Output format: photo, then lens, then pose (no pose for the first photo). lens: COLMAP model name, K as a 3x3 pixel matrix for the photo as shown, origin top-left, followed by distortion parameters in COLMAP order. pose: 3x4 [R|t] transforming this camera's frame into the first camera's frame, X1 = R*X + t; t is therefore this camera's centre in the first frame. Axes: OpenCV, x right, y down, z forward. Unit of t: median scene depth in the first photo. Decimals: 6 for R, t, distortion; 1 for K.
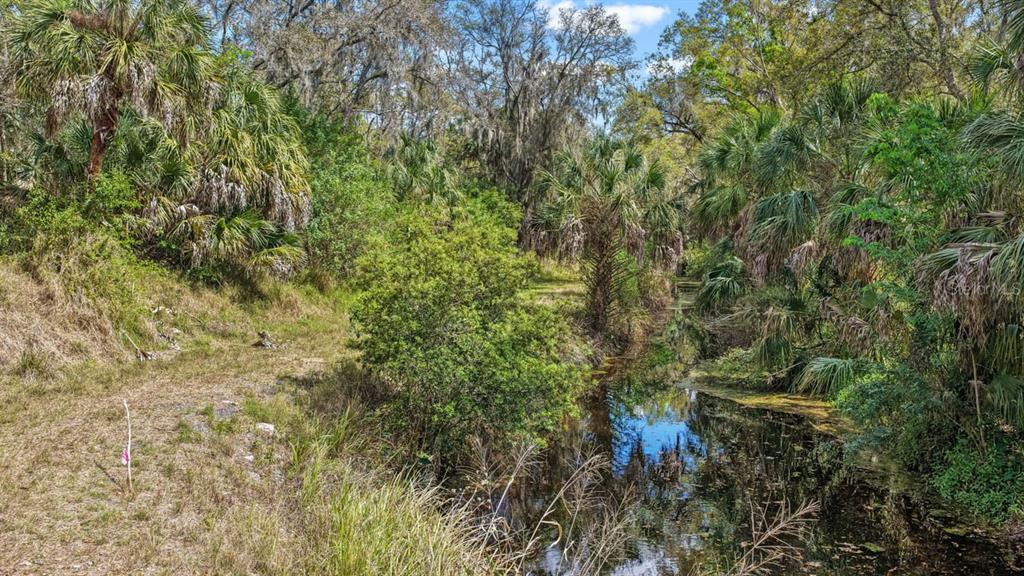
lens RADIAL K [[910.4, 0, 521.5], [0, 910.4, 291.9], [0, 0, 1]] dist [0.004252, 0.023895]
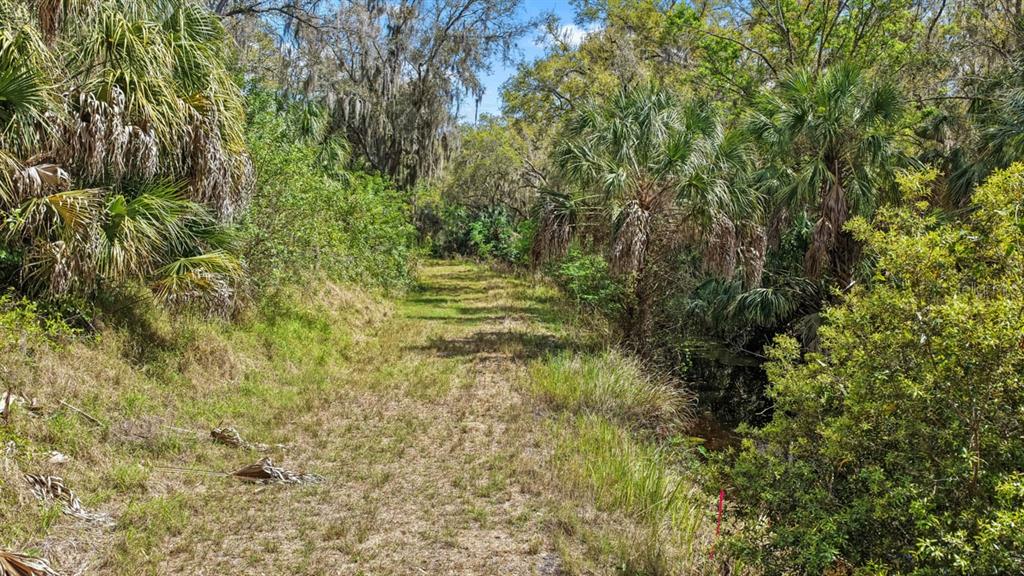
lens RADIAL K [[910.4, 0, 507.7], [0, 910.4, 278.2], [0, 0, 1]] dist [0.004252, 0.023895]
pose [[0.969412, -0.012879, 0.245102, -0.226901], [0.016161, 0.999805, -0.011384, -0.025511], [-0.244907, 0.014997, 0.969431, 0.438901]]
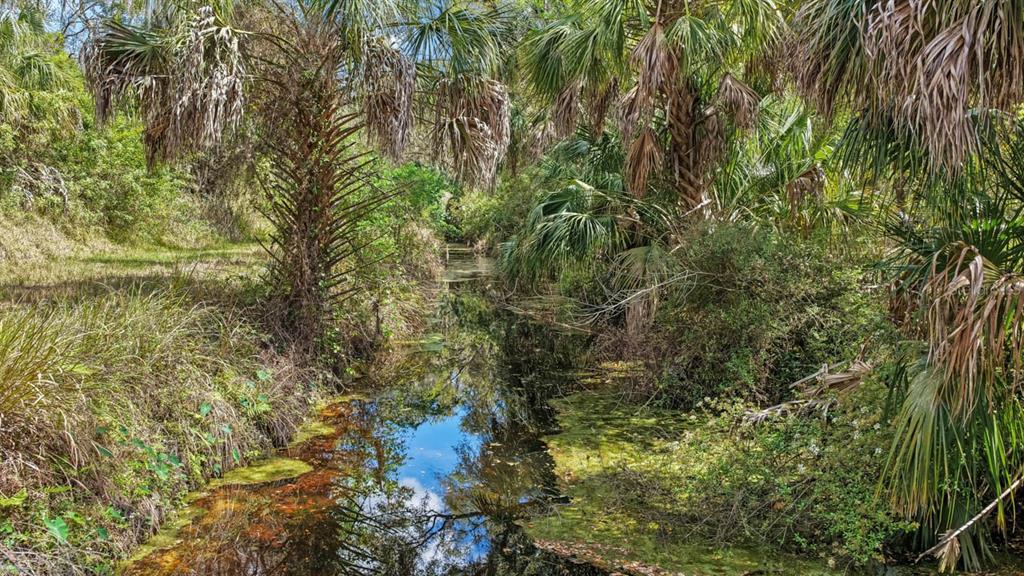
lens RADIAL K [[910.4, 0, 512.0], [0, 910.4, 282.8], [0, 0, 1]] dist [0.004252, 0.023895]
pose [[0.966231, -0.011968, 0.257397, 0.089270], [0.007242, 0.999787, 0.019301, 0.015690], [-0.257574, -0.016785, 0.966113, 0.732483]]
